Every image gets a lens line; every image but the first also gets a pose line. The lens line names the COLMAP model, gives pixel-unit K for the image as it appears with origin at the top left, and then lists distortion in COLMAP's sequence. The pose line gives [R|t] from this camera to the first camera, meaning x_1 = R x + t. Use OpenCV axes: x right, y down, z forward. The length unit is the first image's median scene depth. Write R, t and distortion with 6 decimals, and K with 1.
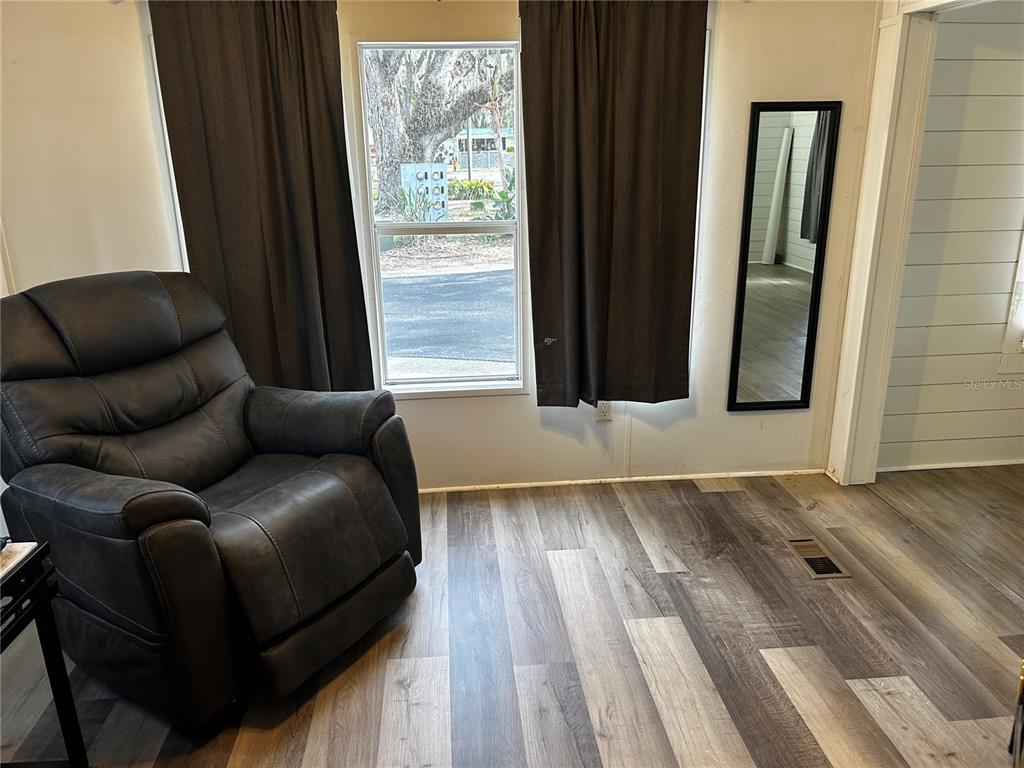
lens RADIAL K [[774.7, 0, 512.2], [0, 774.7, 381.3], [0, 0, 1]] dist [0.047584, -0.041959]
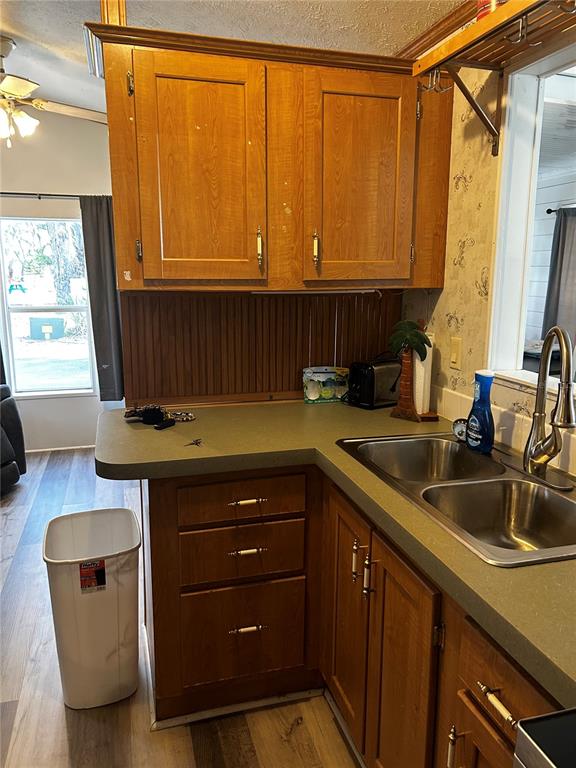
lens RADIAL K [[581.1, 0, 286.4], [0, 581.1, 384.6], [0, 0, 1]] dist [0.047584, -0.041959]
pose [[0.981234, -0.012274, 0.192429, 0.284408], [0.031541, 0.994747, -0.097385, 0.201387], [-0.190223, 0.101627, 0.976467, -0.685236]]
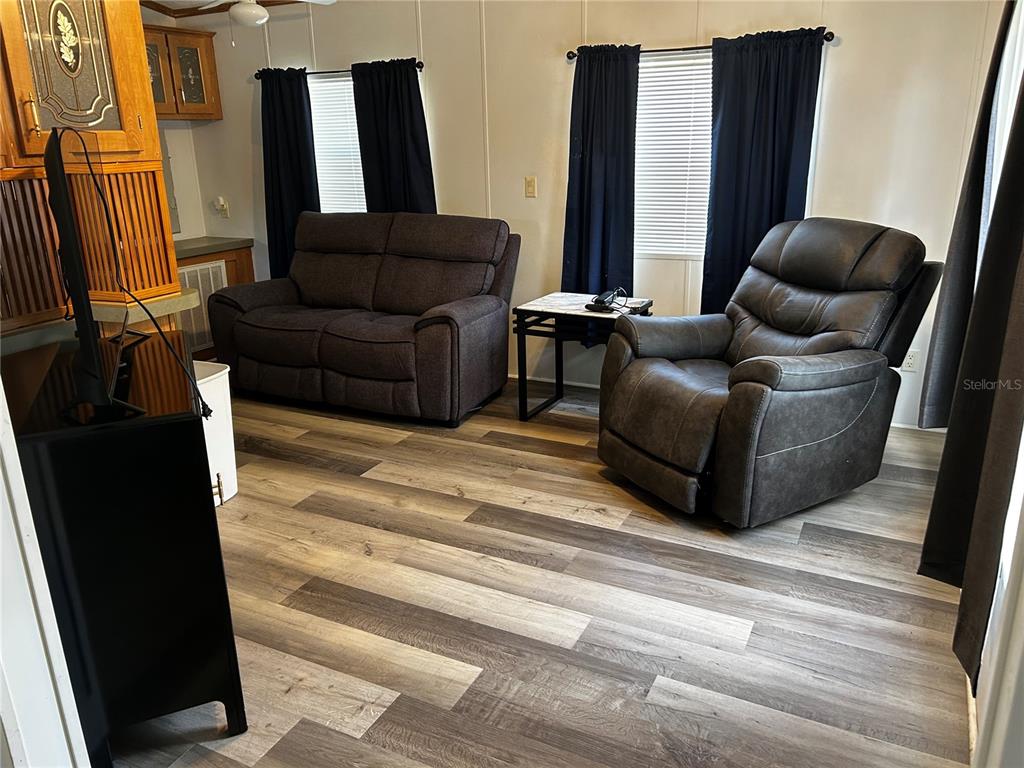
lens RADIAL K [[774.7, 0, 510.8], [0, 774.7, 383.3], [0, 0, 1]] dist [0.047584, -0.041959]
pose [[-0.528533, 0.289658, -0.797966, 0.941032], [-0.219806, 0.861235, 0.458213, -0.393532], [0.819962, 0.417578, -0.391523, 1.234113]]
